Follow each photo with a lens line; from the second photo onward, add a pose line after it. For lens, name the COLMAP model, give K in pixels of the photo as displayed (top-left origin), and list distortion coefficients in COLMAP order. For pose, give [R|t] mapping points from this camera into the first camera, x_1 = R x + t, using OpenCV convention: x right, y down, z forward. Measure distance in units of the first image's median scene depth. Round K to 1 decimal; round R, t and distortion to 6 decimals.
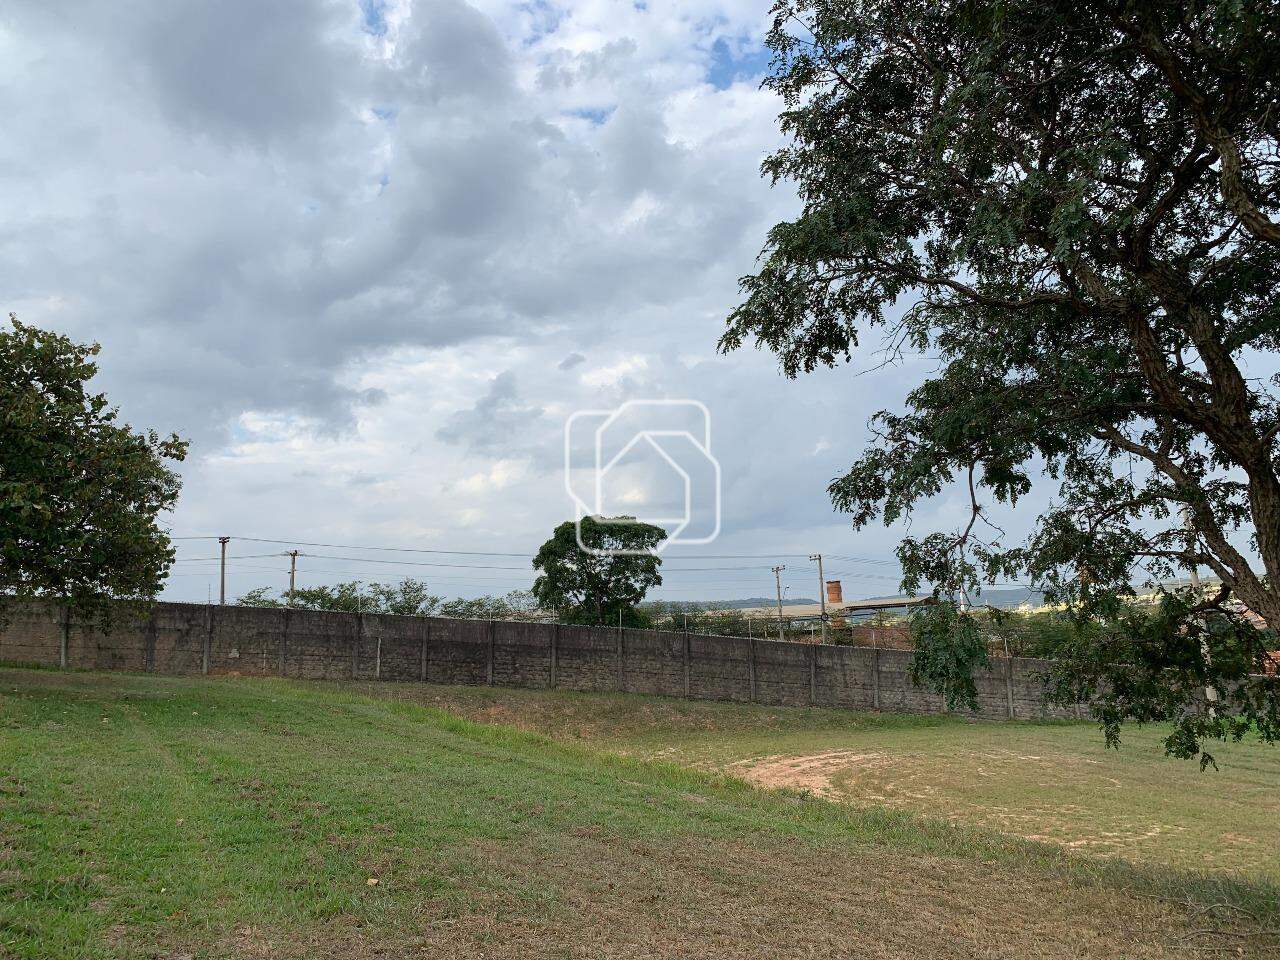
lens RADIAL K [[948.1, 0, 659.4], [0, 948.1, 433.1], [0, 0, 1]] dist [0.087574, -0.123338]
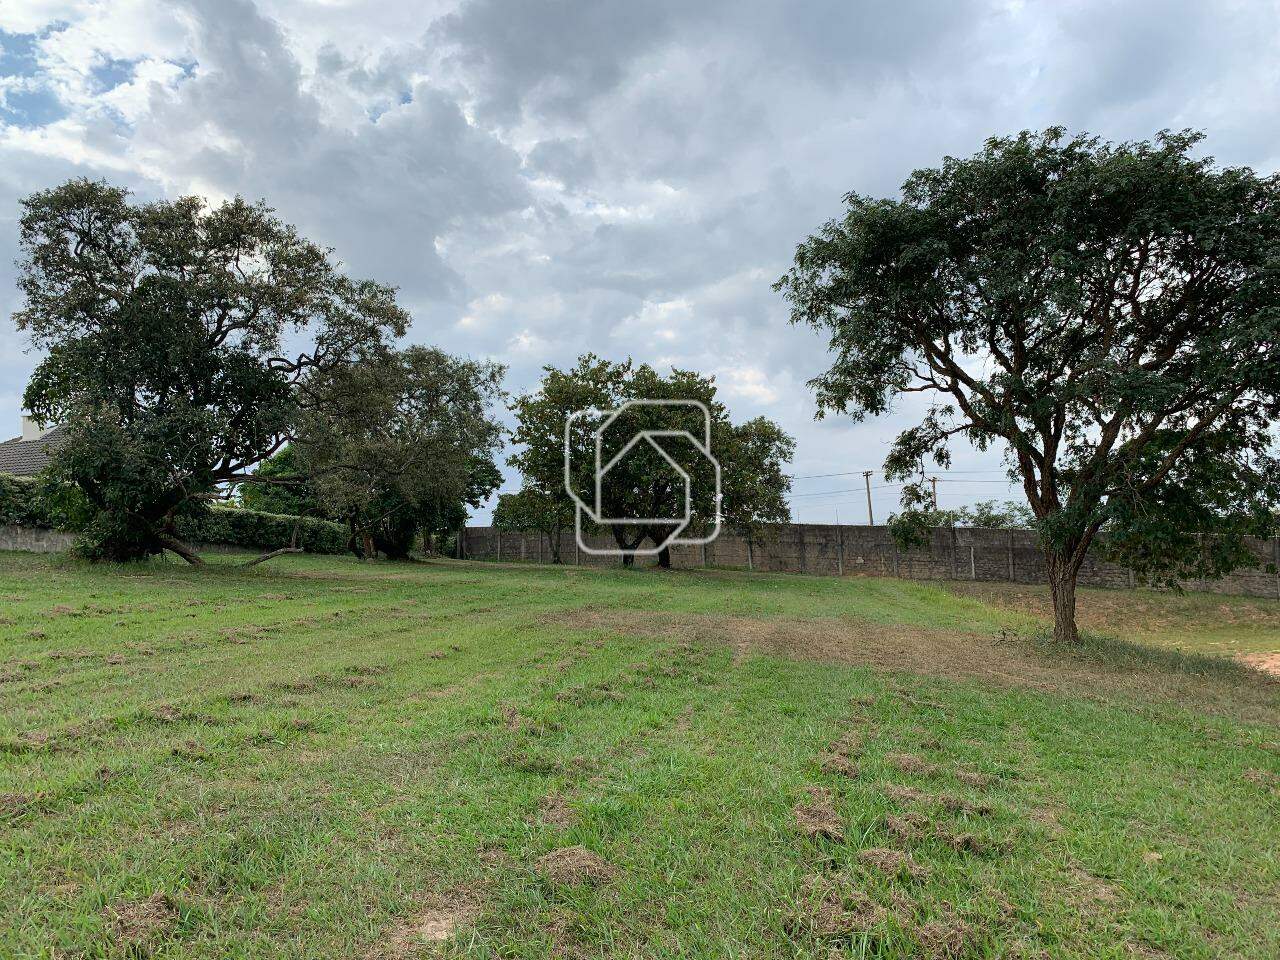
lens RADIAL K [[959.5, 0, 629.6], [0, 959.5, 460.8], [0, 0, 1]] dist [0.052006, -0.070888]
pose [[0.746699, -0.084736, -0.659743, 0.204707], [0.158519, 0.985944, 0.052780, -0.028761], [0.645998, -0.143993, 0.749635, -0.189578]]
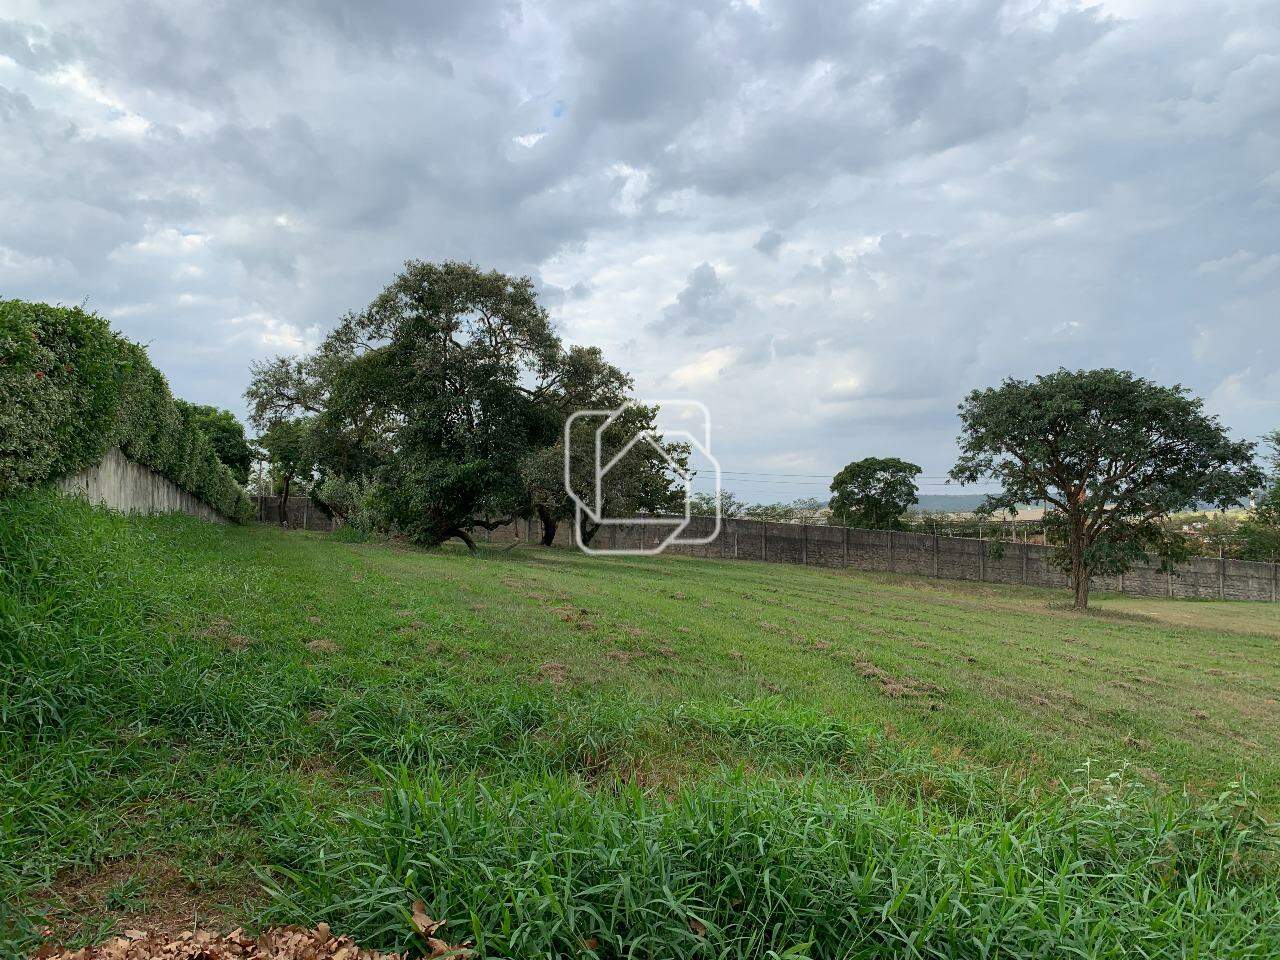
lens RADIAL K [[961.0, 0, 619.9], [0, 961.0, 475.2], [0, 0, 1]] dist [0.002227, 0.001803]
pose [[0.958586, 0.003277, -0.284785, -0.017316], [0.041088, 0.987882, 0.149668, -0.132780], [0.281824, -0.155171, 0.946835, -0.569923]]
